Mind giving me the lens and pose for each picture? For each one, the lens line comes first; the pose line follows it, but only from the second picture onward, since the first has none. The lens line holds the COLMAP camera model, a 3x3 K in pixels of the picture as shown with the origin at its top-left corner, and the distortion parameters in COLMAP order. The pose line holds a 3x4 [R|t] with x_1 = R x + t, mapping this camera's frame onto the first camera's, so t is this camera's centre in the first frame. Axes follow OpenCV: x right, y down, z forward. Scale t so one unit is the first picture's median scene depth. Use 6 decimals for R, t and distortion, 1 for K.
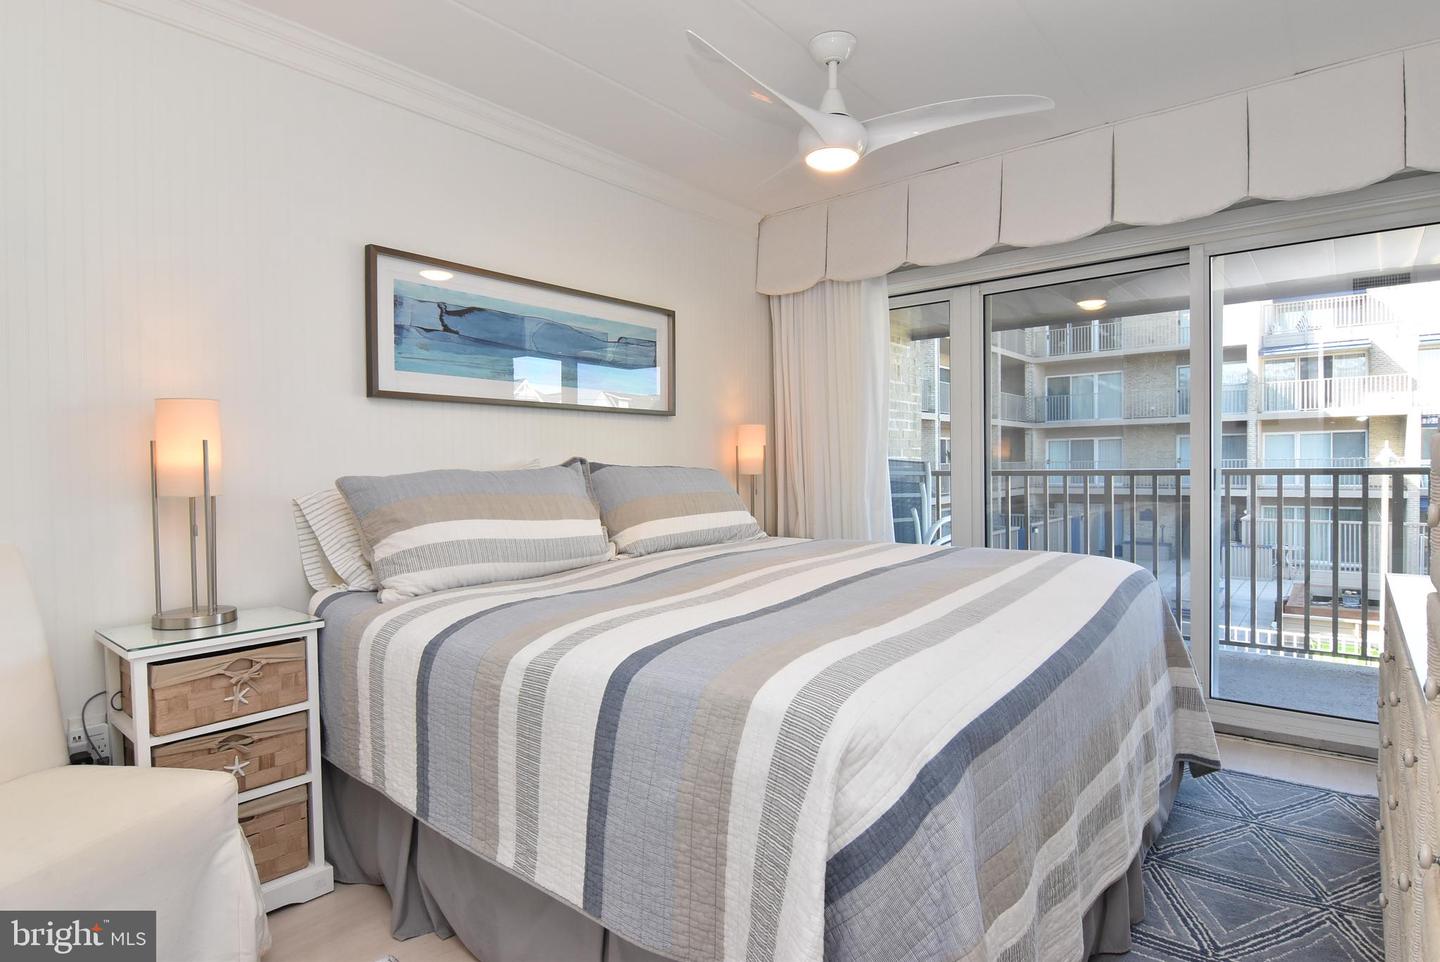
lens RADIAL K [[766.5, 0, 728.8], [0, 766.5, 473.5], [0, 0, 1]] dist [-0.001578, -0.011139]
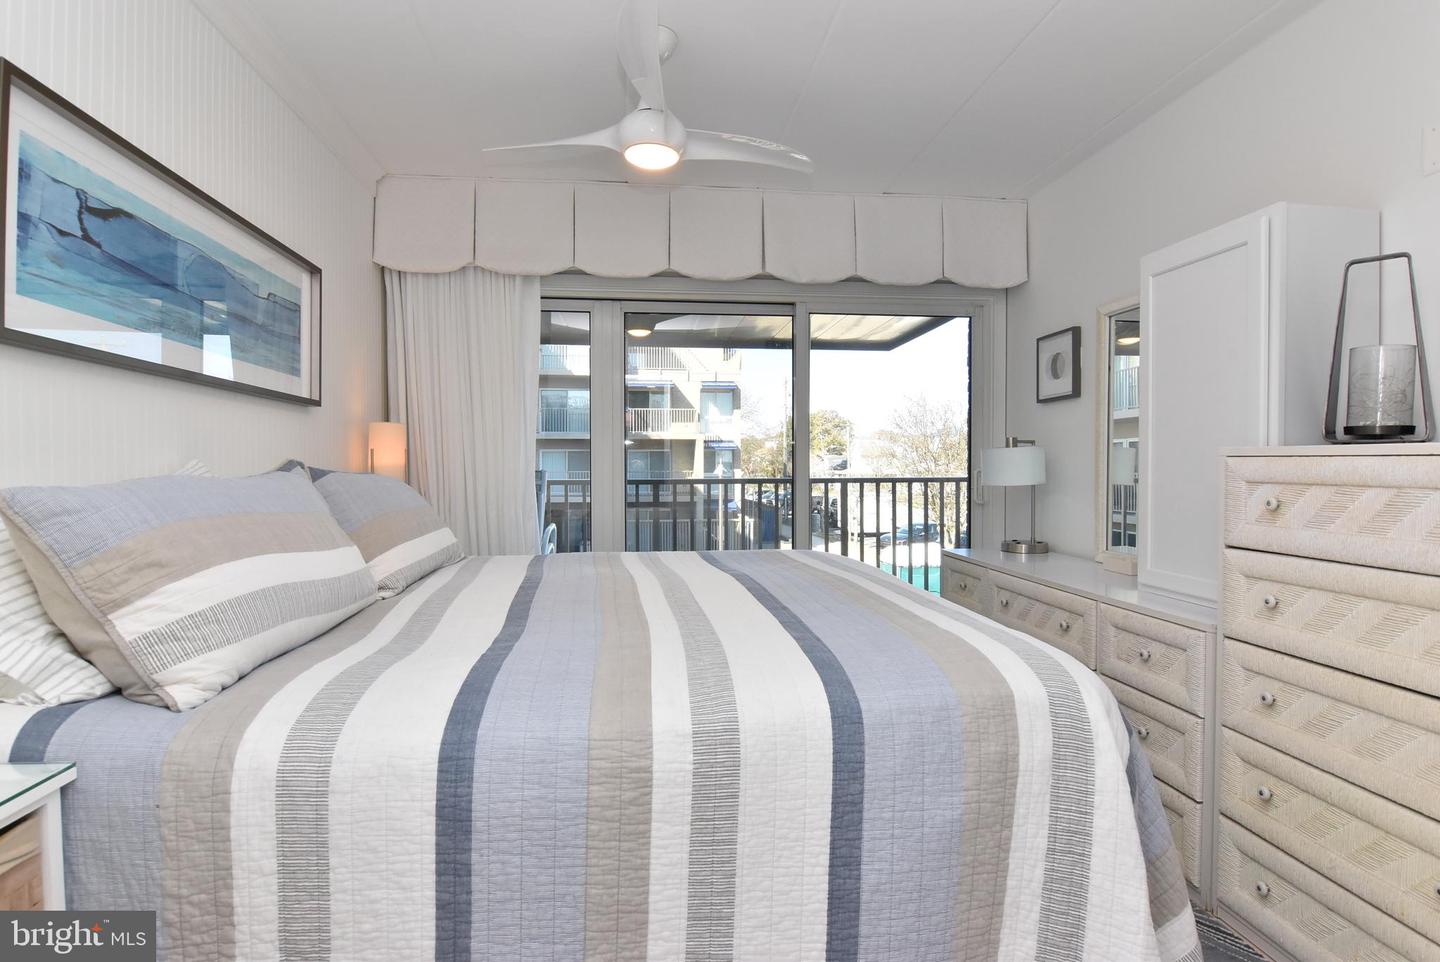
lens RADIAL K [[766.5, 0, 723.1], [0, 766.5, 473.3], [0, 0, 1]] dist [-0.001578, -0.011139]
pose [[0.690827, 0.007356, 0.722982, -0.468268], [0.002526, 0.999918, -0.012588, 0.001484], [-0.723015, 0.010522, 0.690752, 0.256265]]
